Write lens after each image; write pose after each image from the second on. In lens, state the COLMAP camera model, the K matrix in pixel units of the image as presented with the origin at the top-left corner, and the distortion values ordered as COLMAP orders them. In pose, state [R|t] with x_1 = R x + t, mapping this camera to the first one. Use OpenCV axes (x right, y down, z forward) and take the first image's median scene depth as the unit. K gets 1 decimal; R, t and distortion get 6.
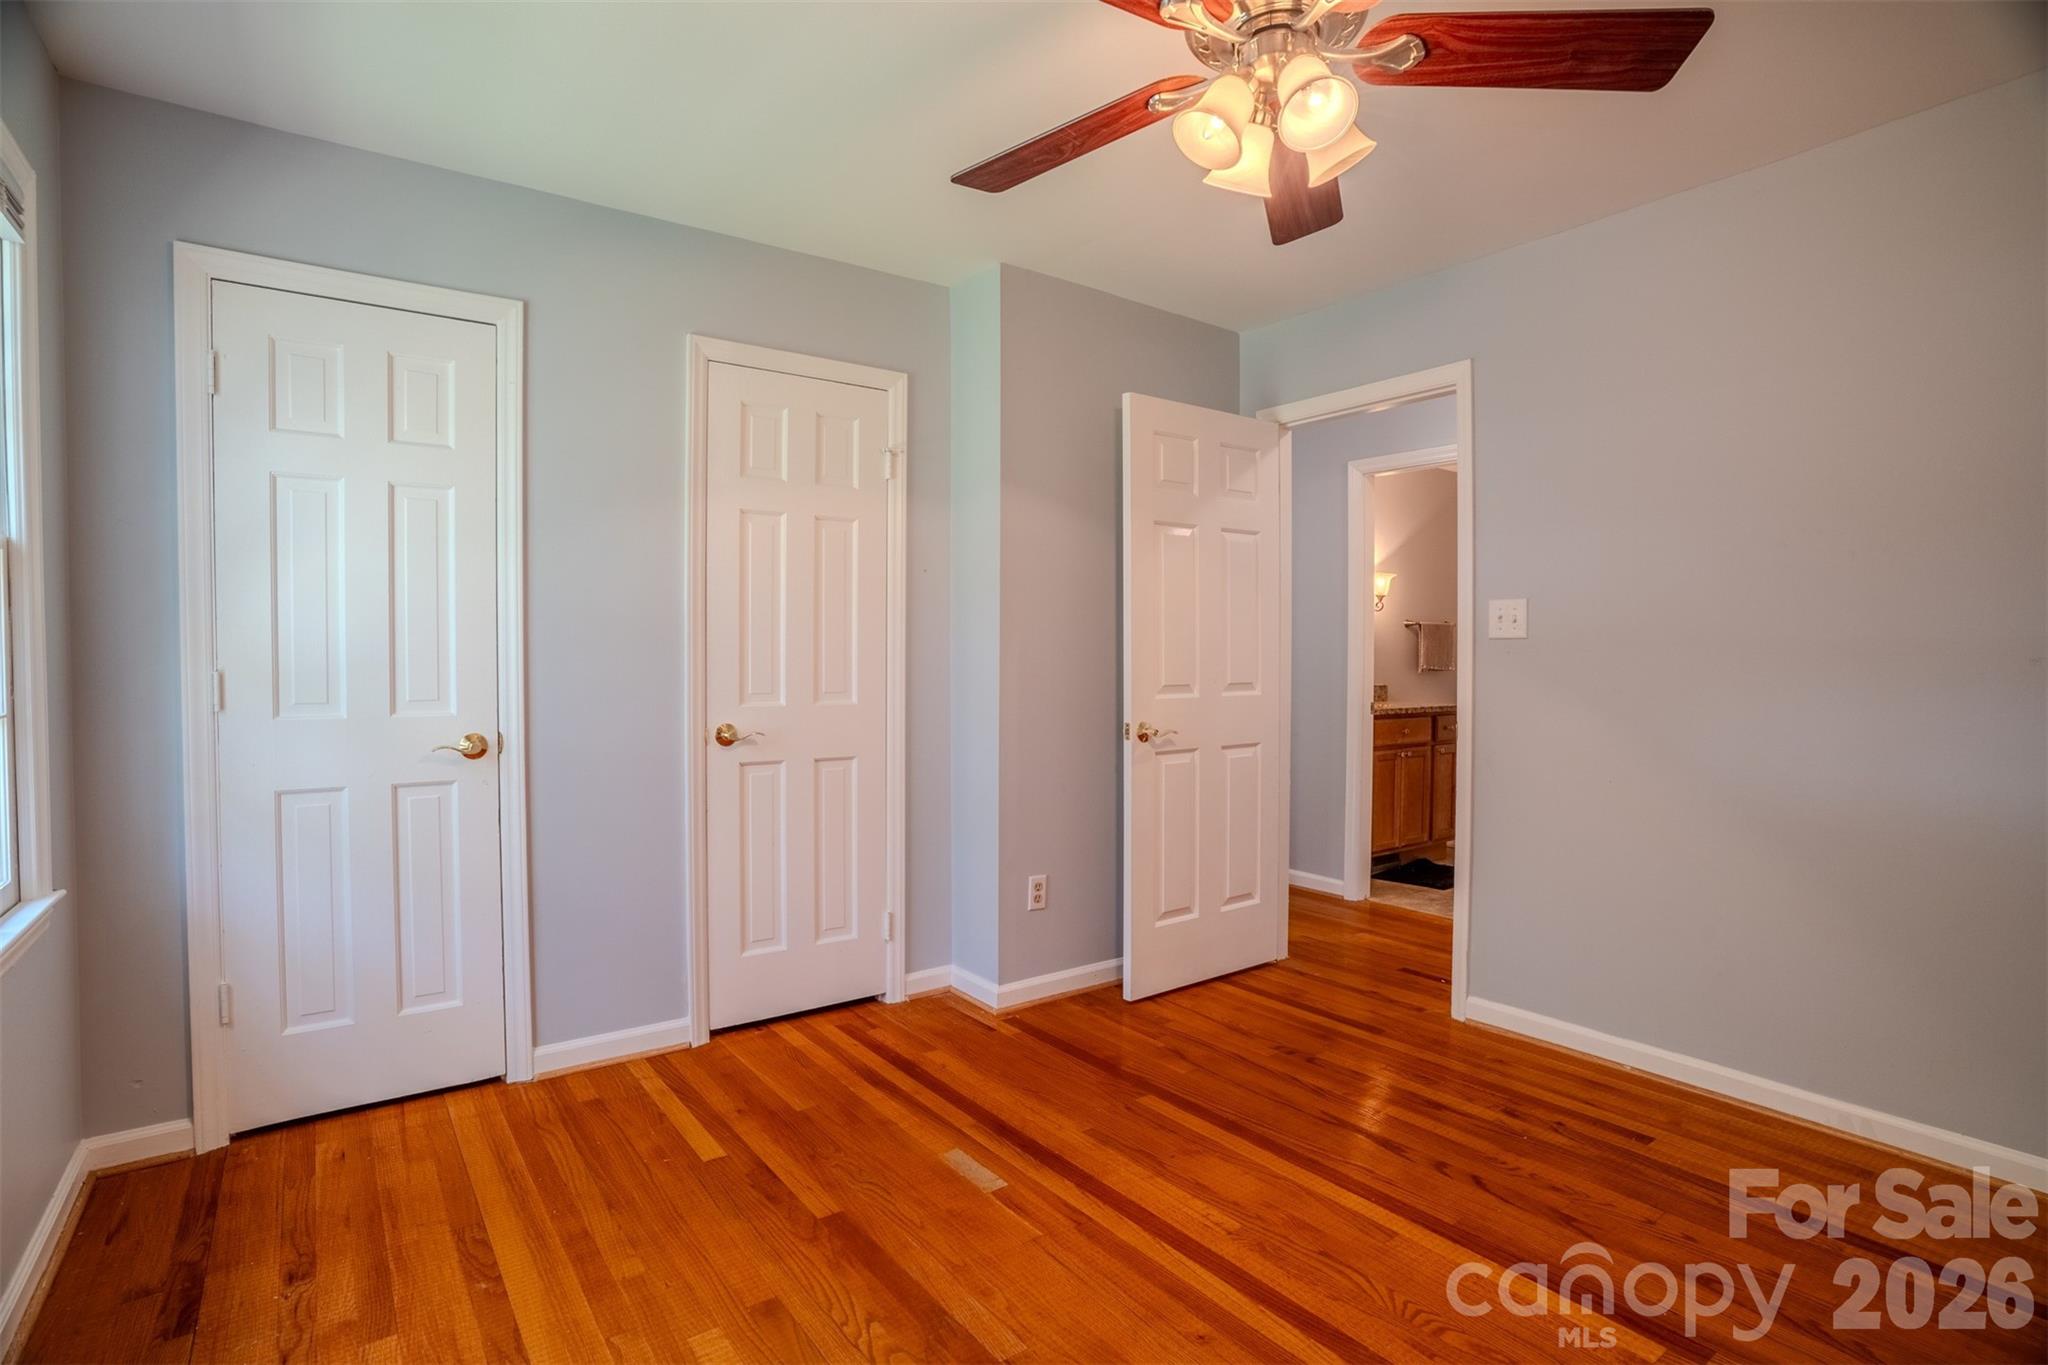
lens RADIAL K [[1007.2, 0, 1024.0], [0, 1007.2, 682.5], [0, 0, 1]] dist [-0.072516, 0.032605]
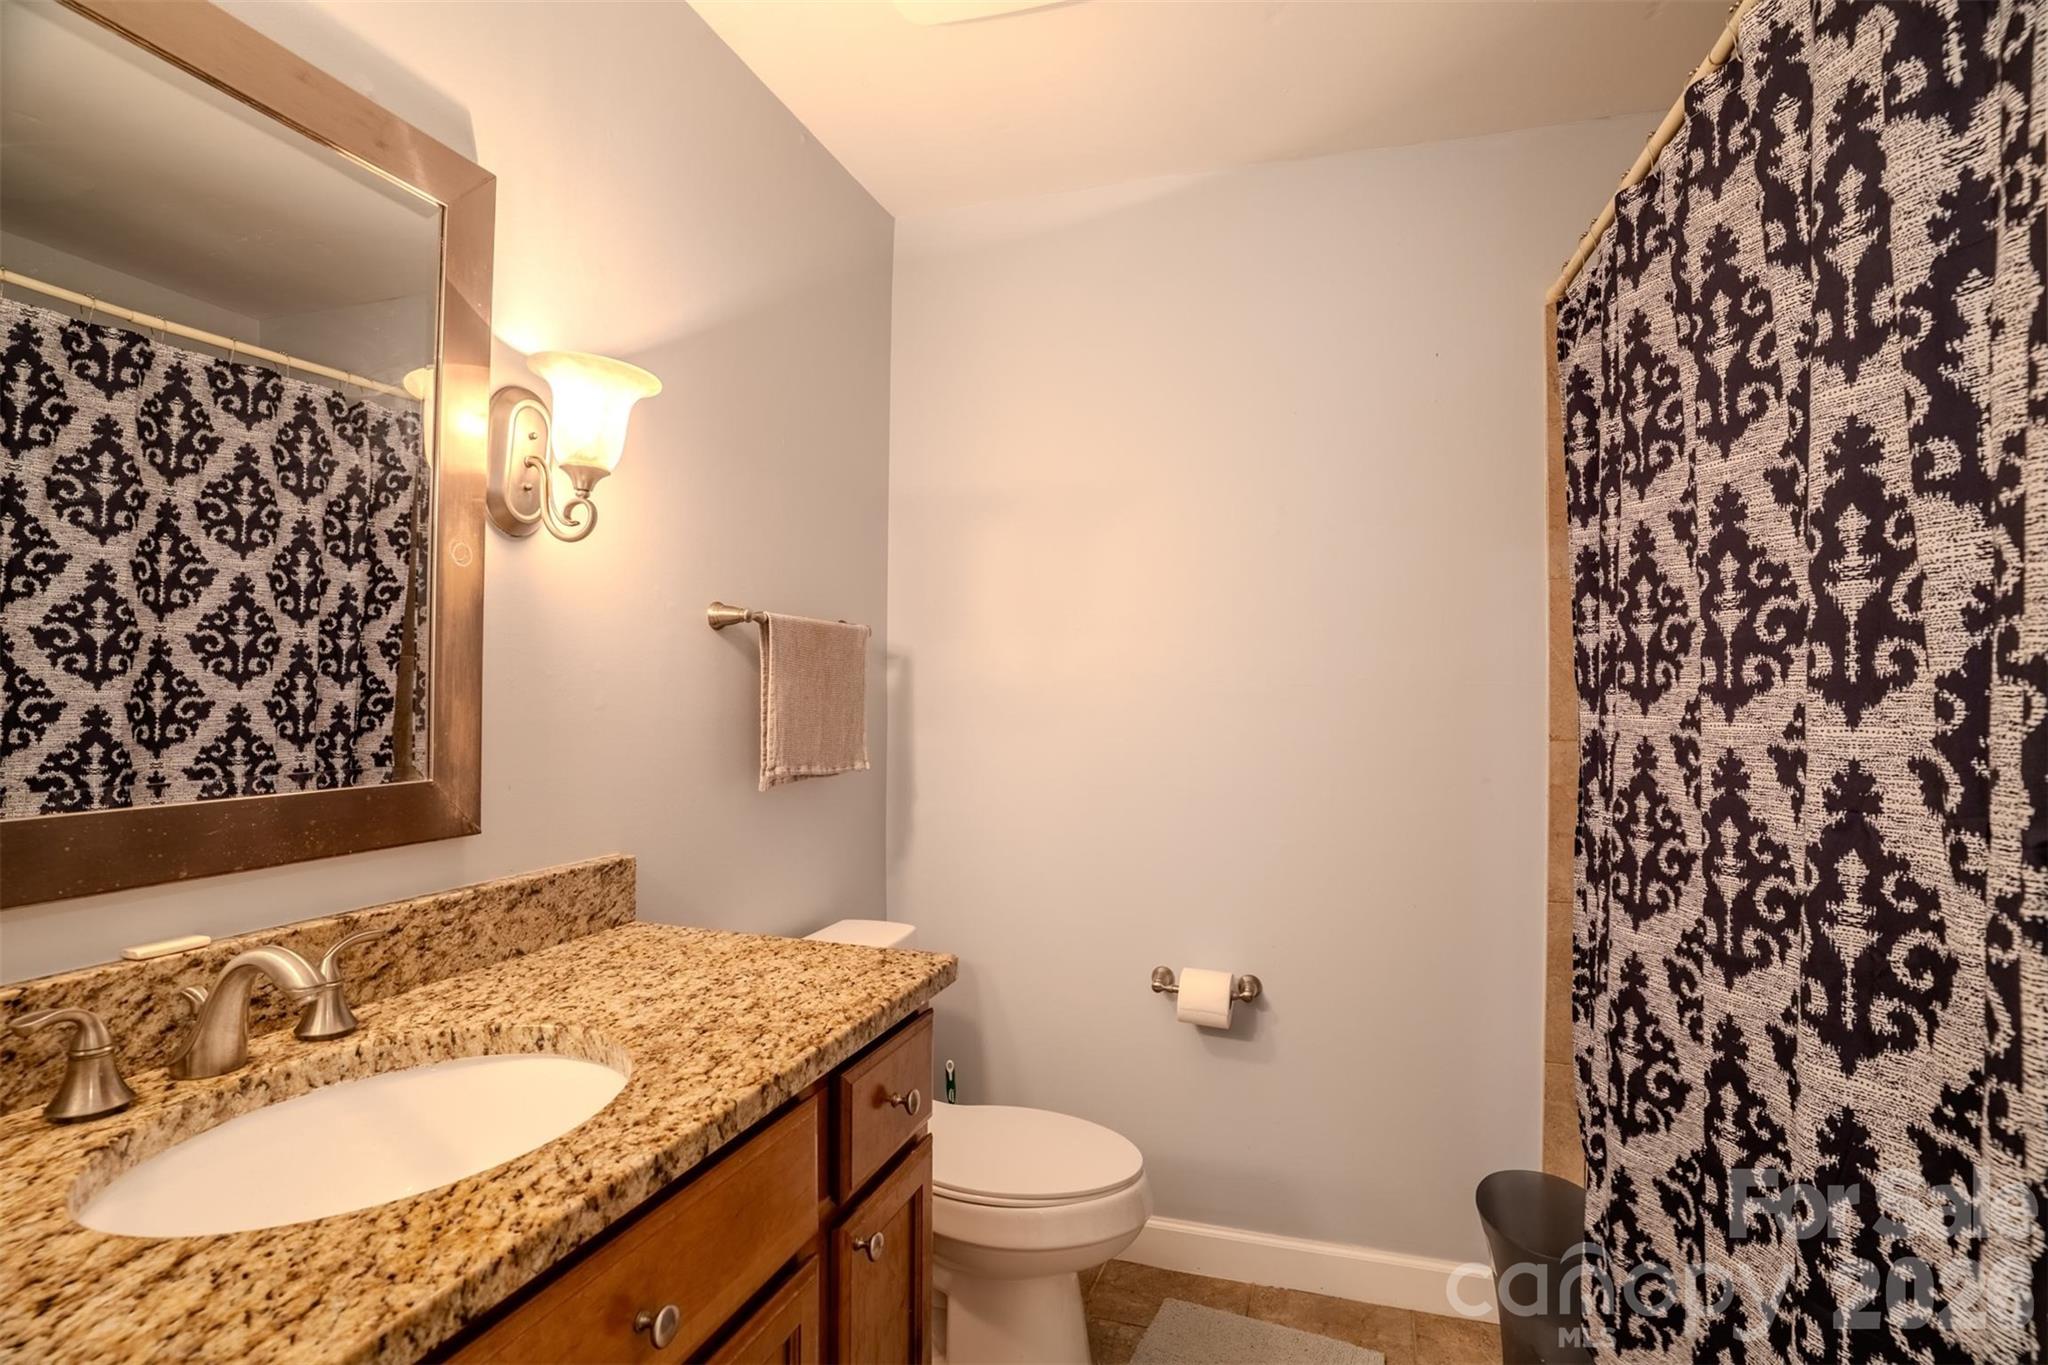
lens RADIAL K [[1007.2, 0, 1024.0], [0, 1007.2, 682.5], [0, 0, 1]] dist [-0.072516, 0.032605]
pose [[0.813603, 0.011761, 0.581302, 0.295948], [0.011411, 0.999280, -0.036189, -0.029962], [-0.581309, 0.036077, 0.812883, 0.735460]]
